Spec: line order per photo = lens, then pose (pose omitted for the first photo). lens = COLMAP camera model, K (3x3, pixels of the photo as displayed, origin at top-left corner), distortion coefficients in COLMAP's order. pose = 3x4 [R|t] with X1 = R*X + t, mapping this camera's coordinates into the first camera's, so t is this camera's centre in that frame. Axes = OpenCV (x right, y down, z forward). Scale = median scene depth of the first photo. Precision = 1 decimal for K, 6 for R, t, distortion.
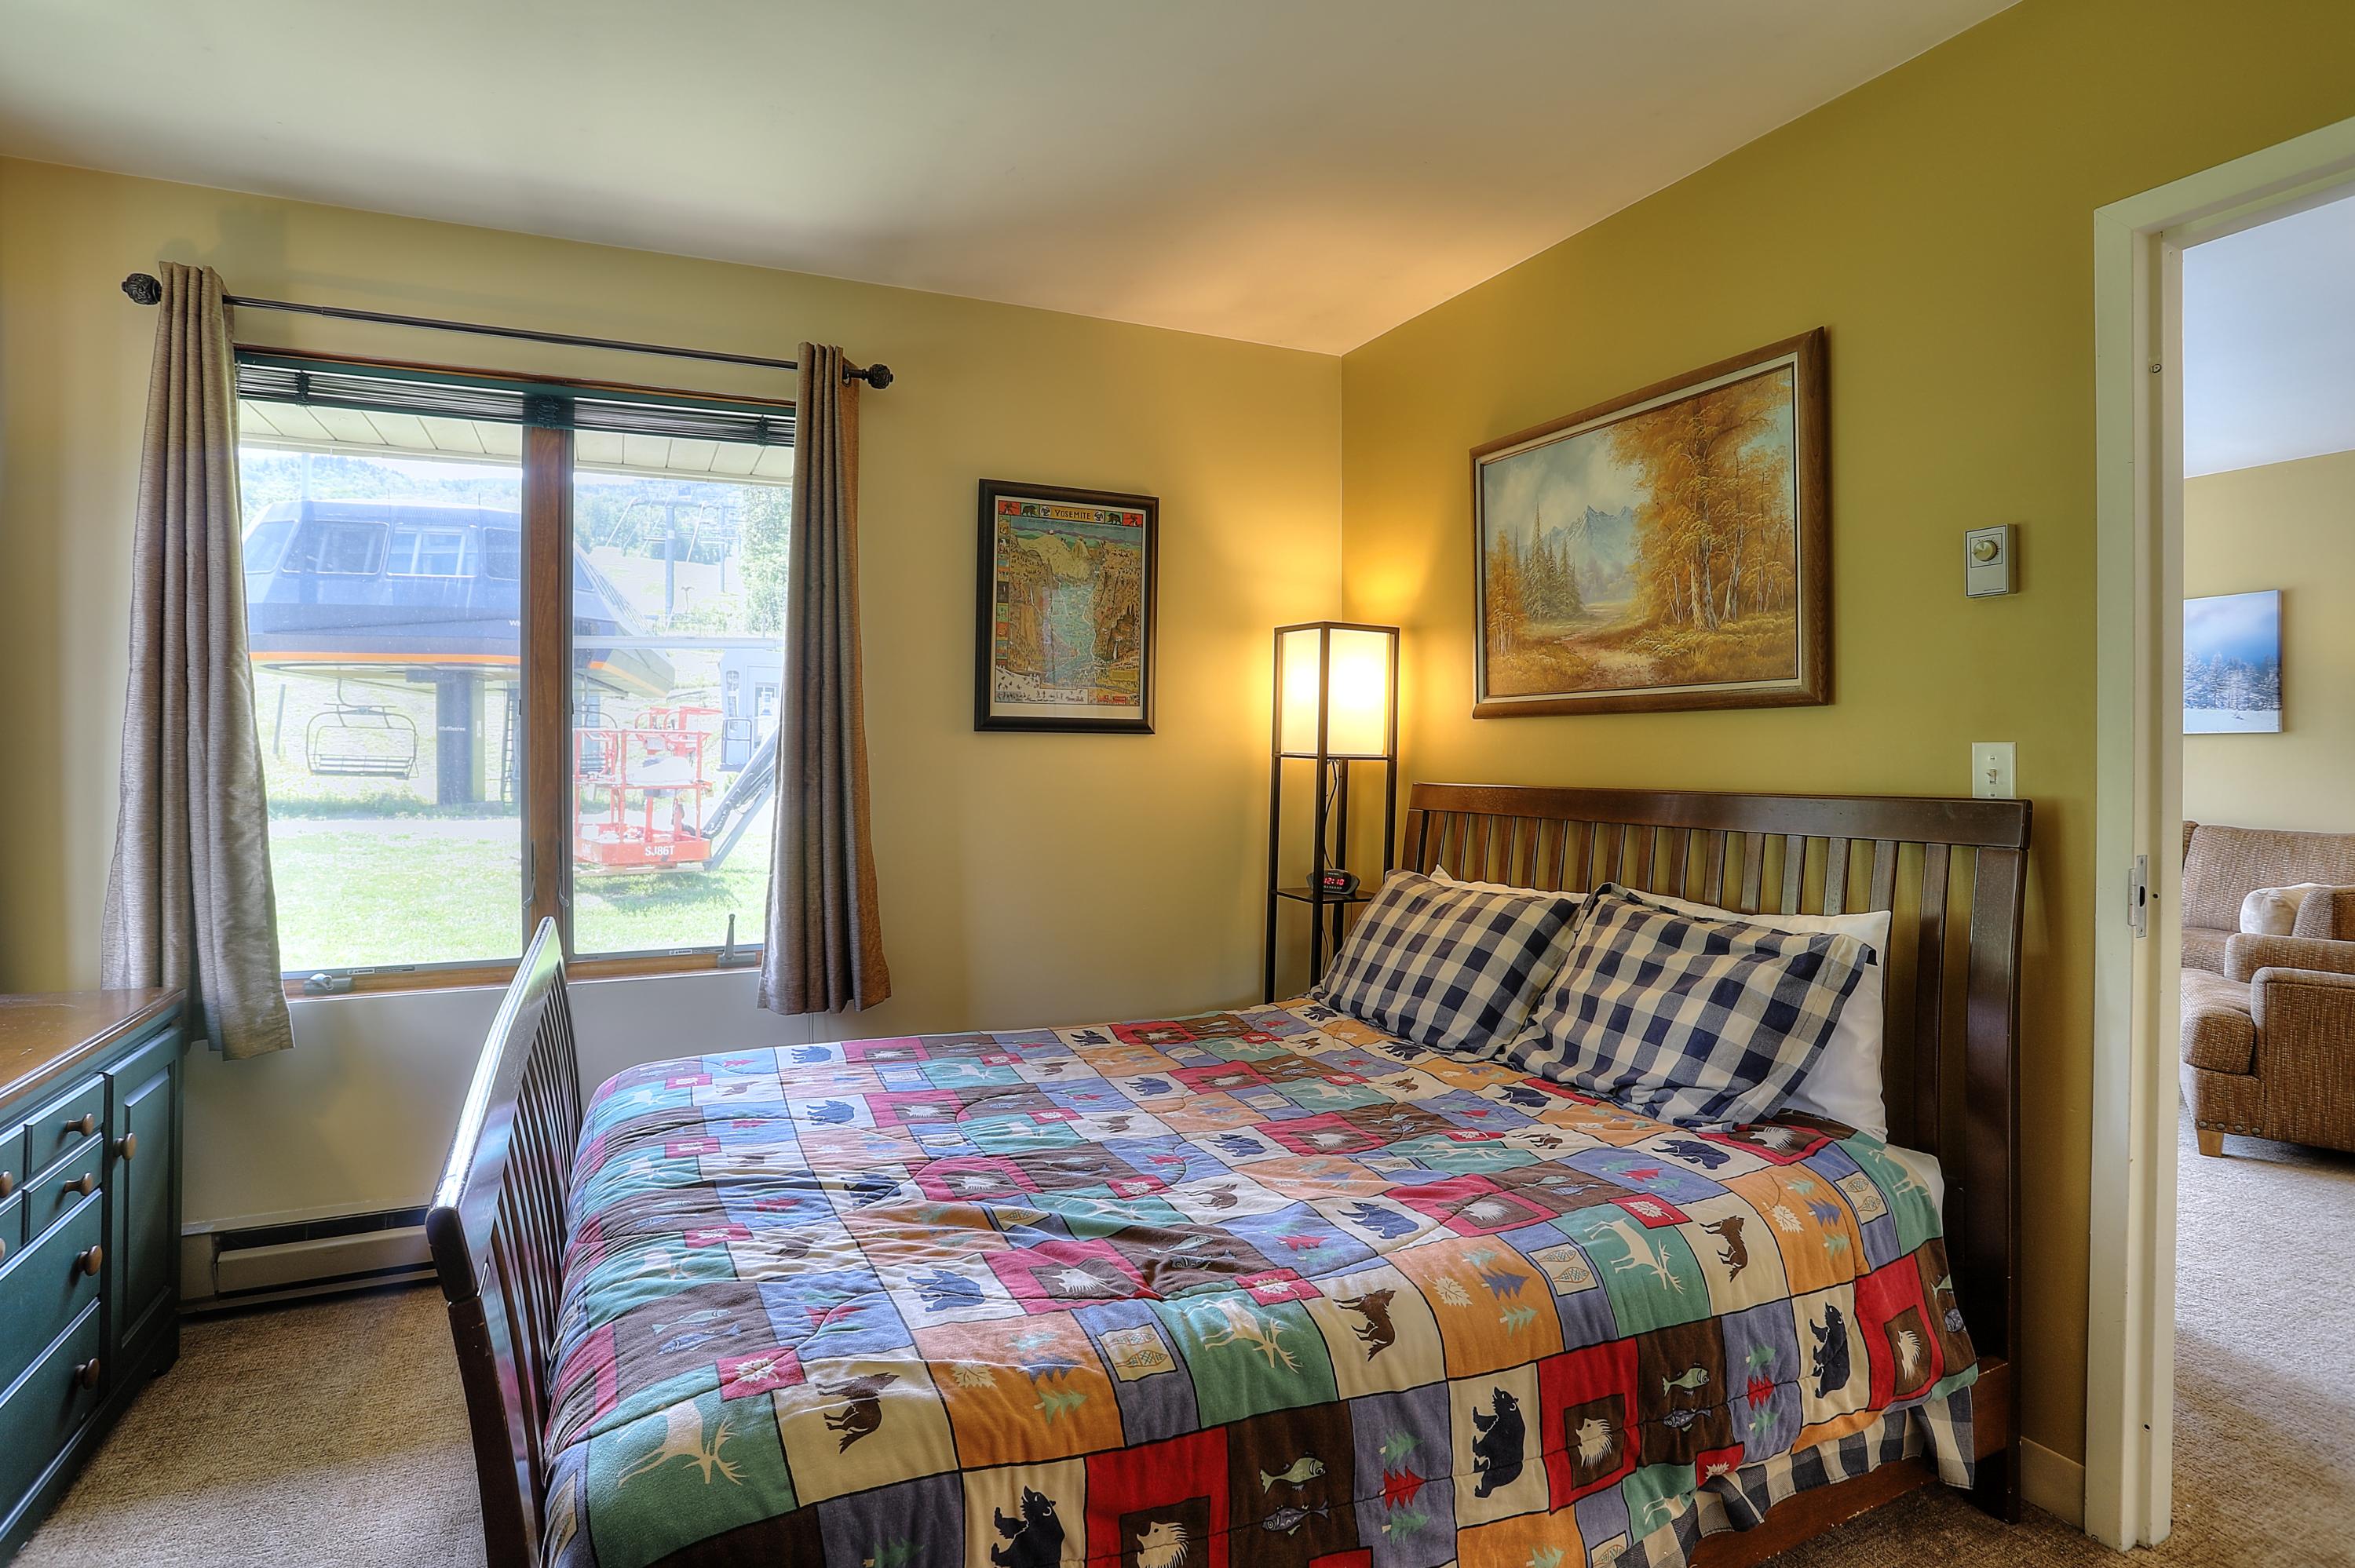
lens RADIAL K [[1183.2, 0, 1158.3], [0, 1183.2, 746.3], [0, 0, 1]] dist [-0.066925, 0.030797]
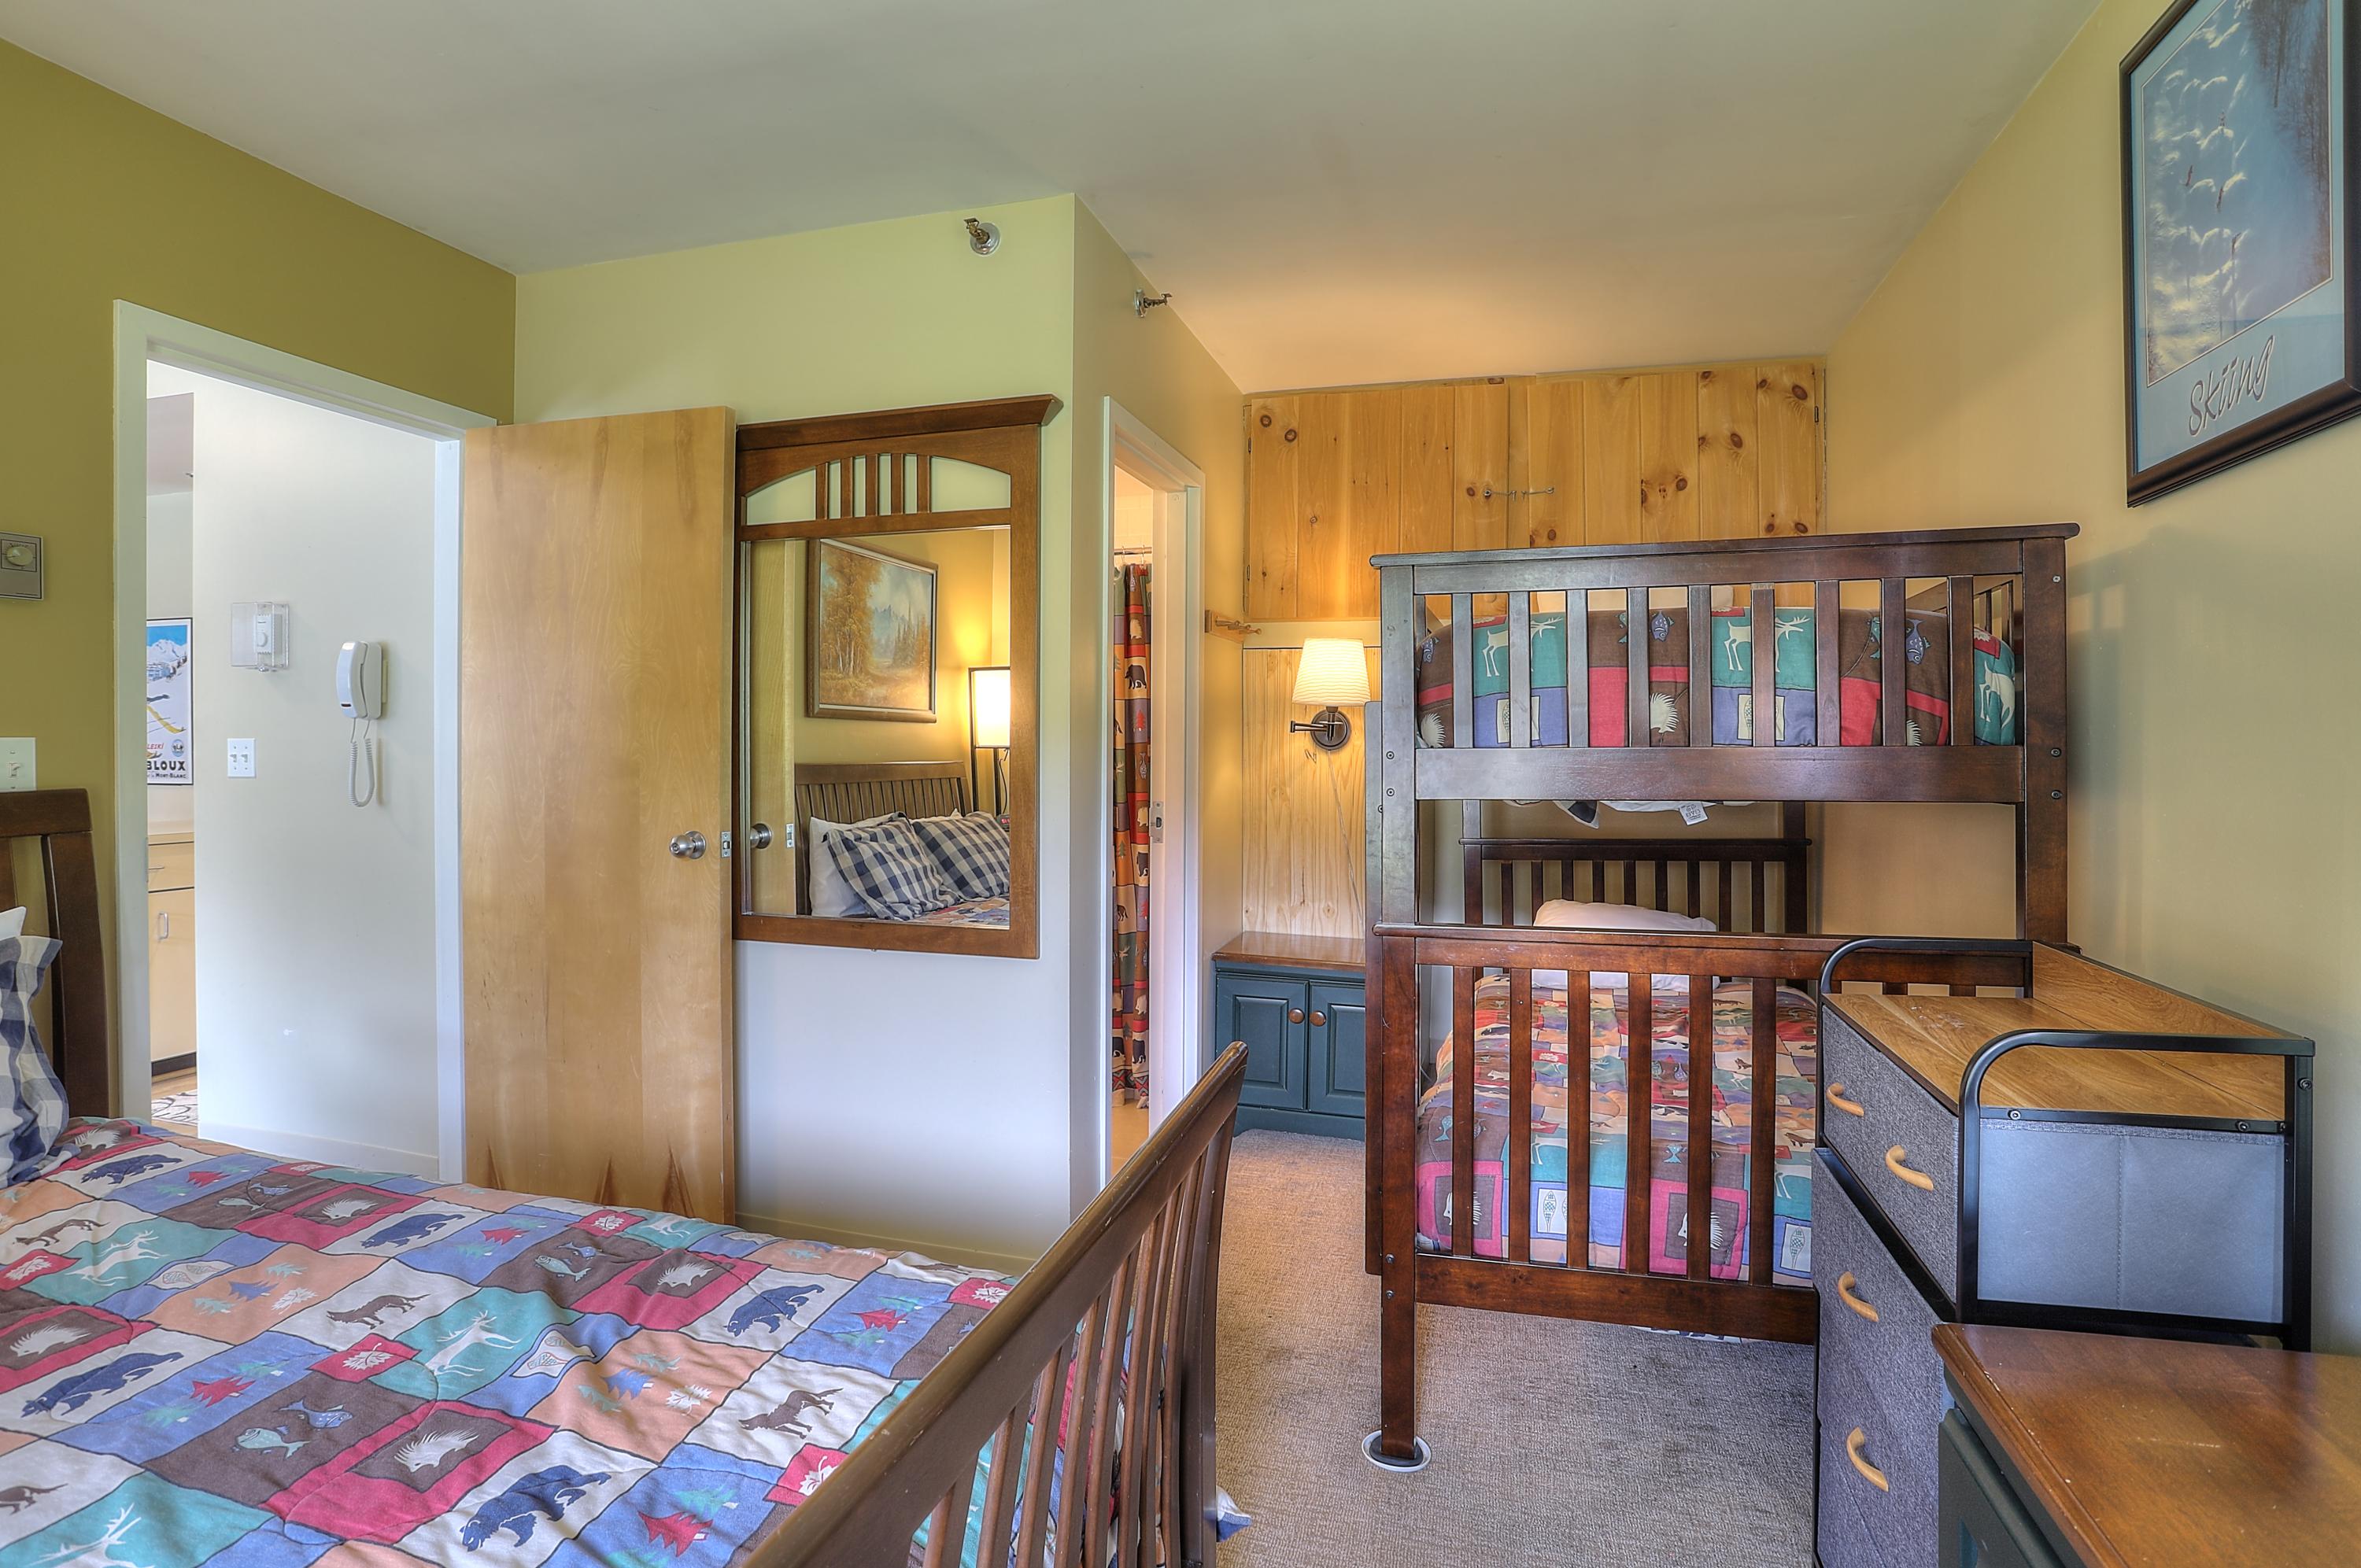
lens RADIAL K [[1186.1, 0, 1161.2], [0, 1186.1, 746.2], [0, 0, 1]] dist [-0.066925, 0.030797]
pose [[-0.741987, -0.000908, 0.670414, -0.582646], [0.004544, 0.999969, 0.006383, 0.002242], [-0.670399, 0.007783, -0.741960, 0.827223]]
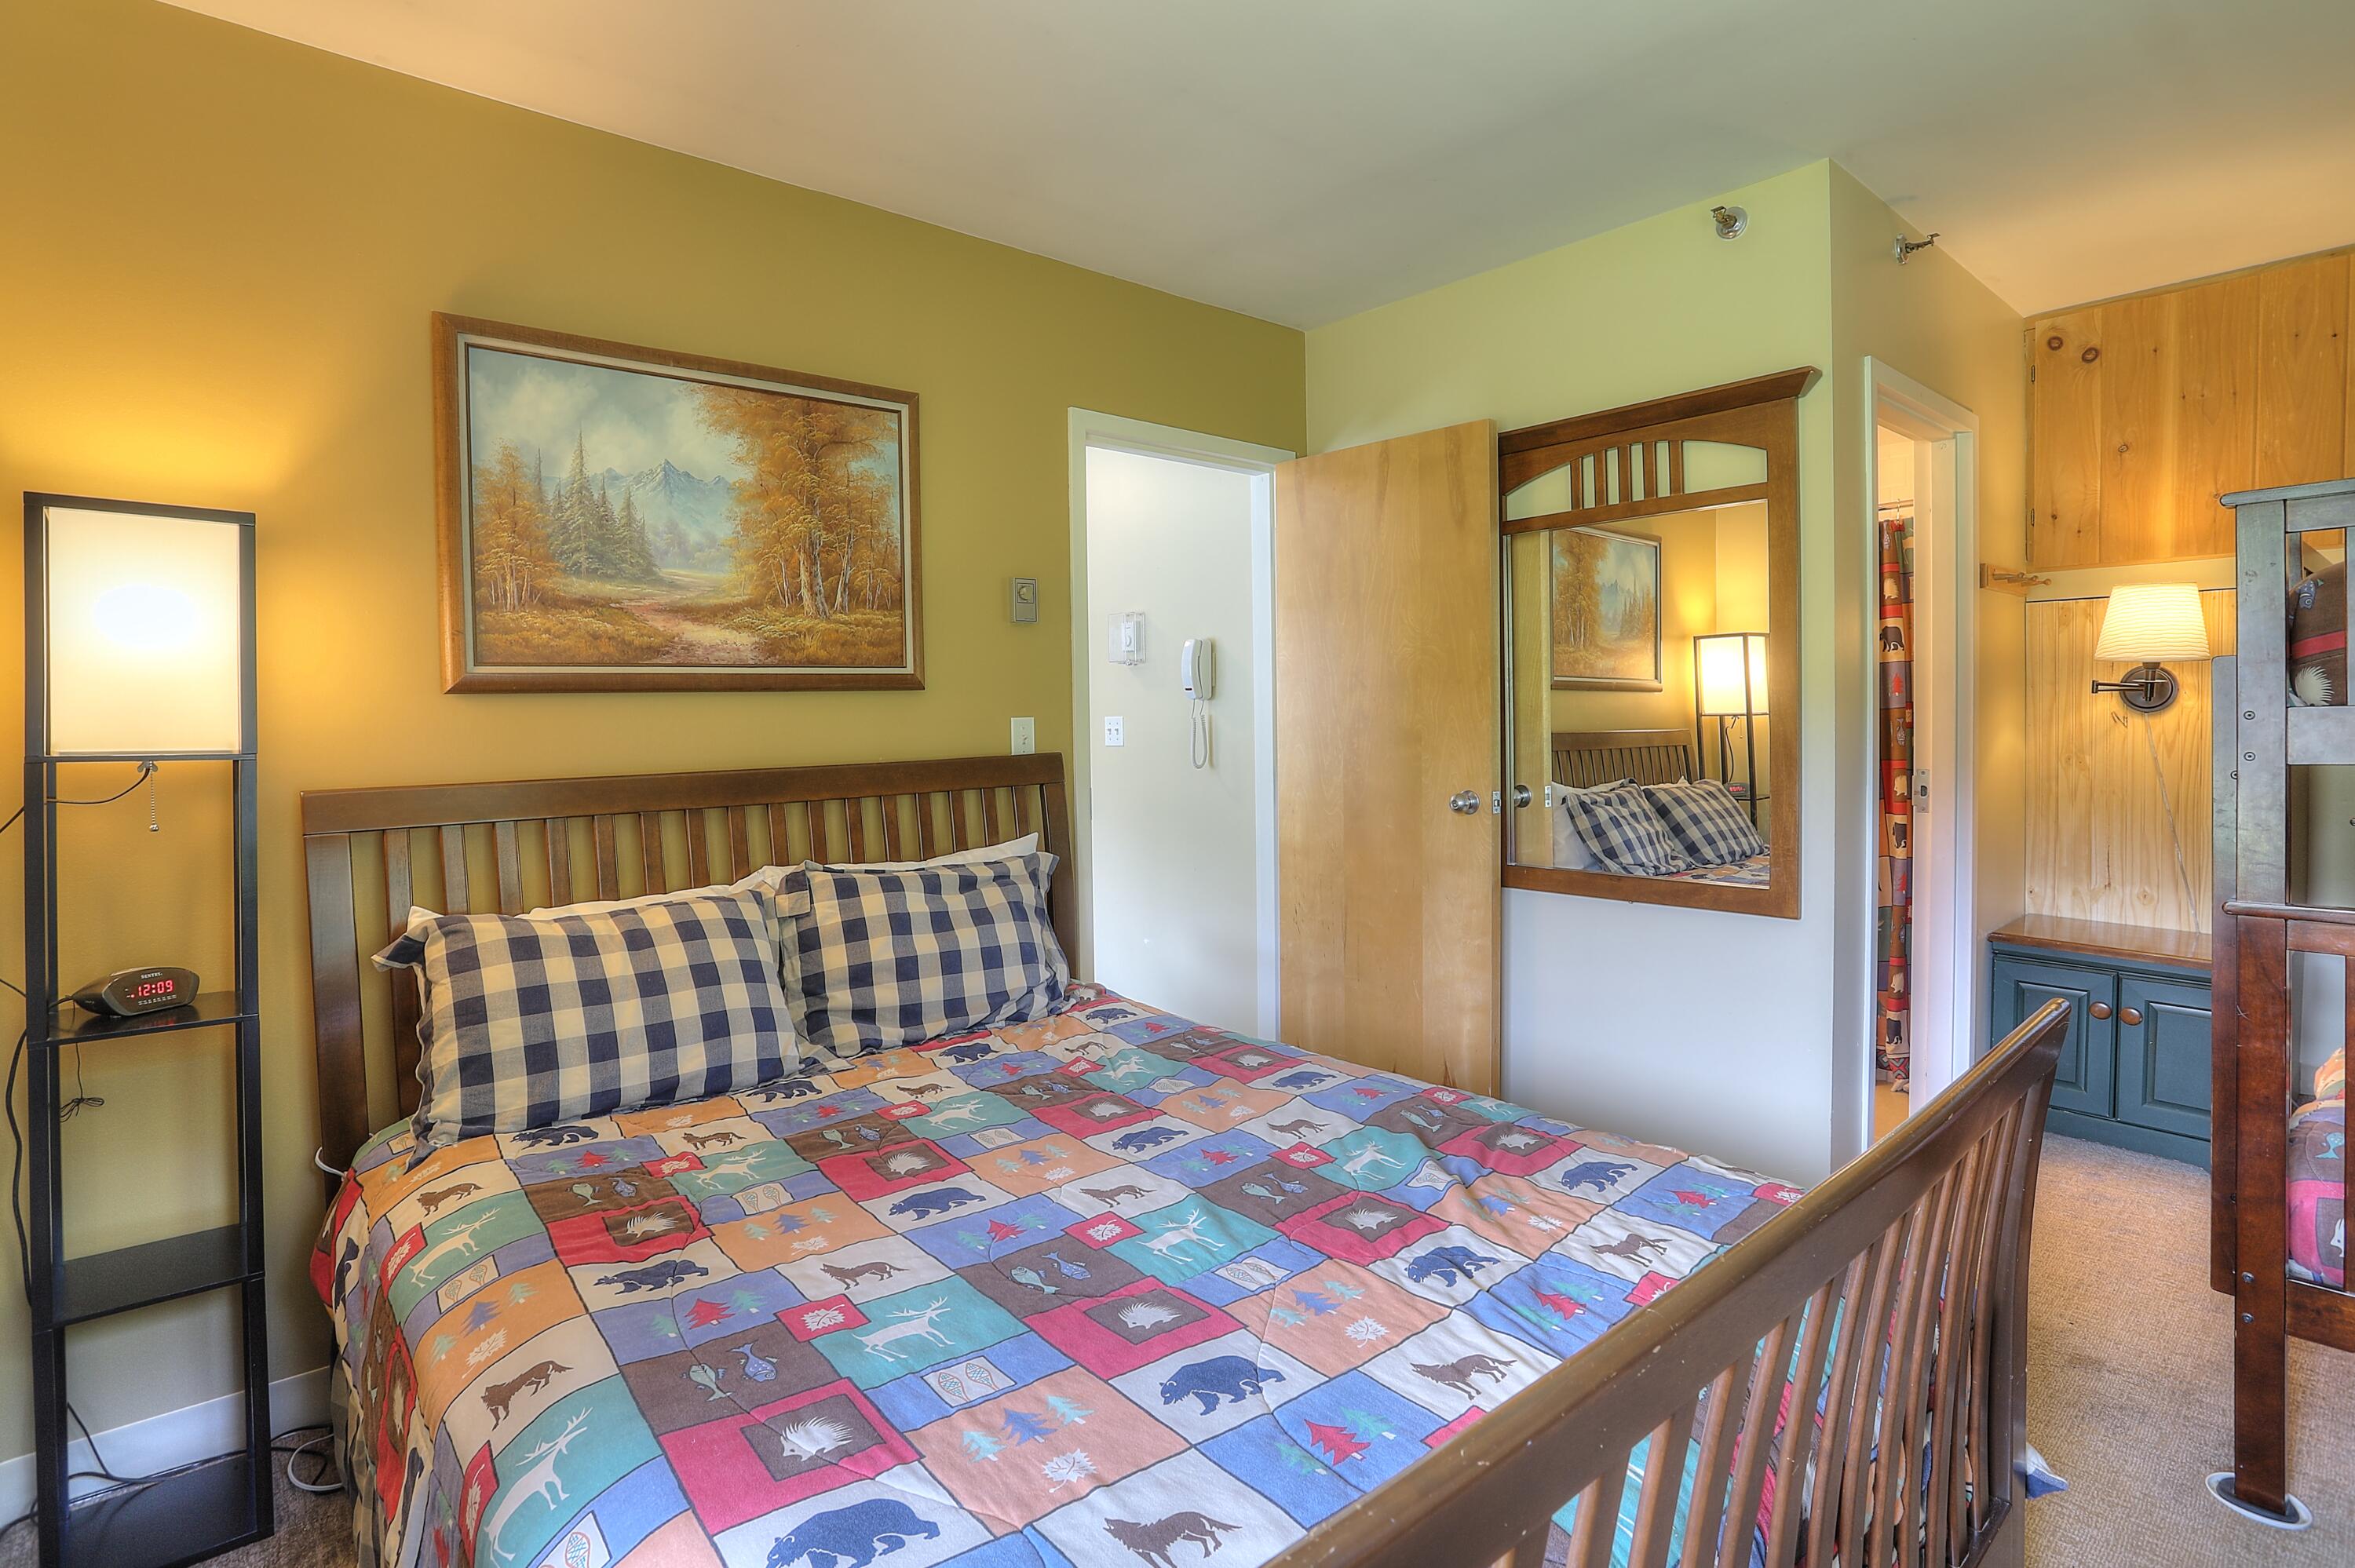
lens RADIAL K [[1183.2, 0, 1158.3], [0, 1183.2, 746.3], [0, 0, 1]] dist [-0.066925, 0.030797]
pose [[-0.273057, -0.016075, 0.961864, -0.650149], [0.021810, 0.999500, 0.022895, 0.002248], [-0.961751, 0.027230, -0.272570, 0.961752]]
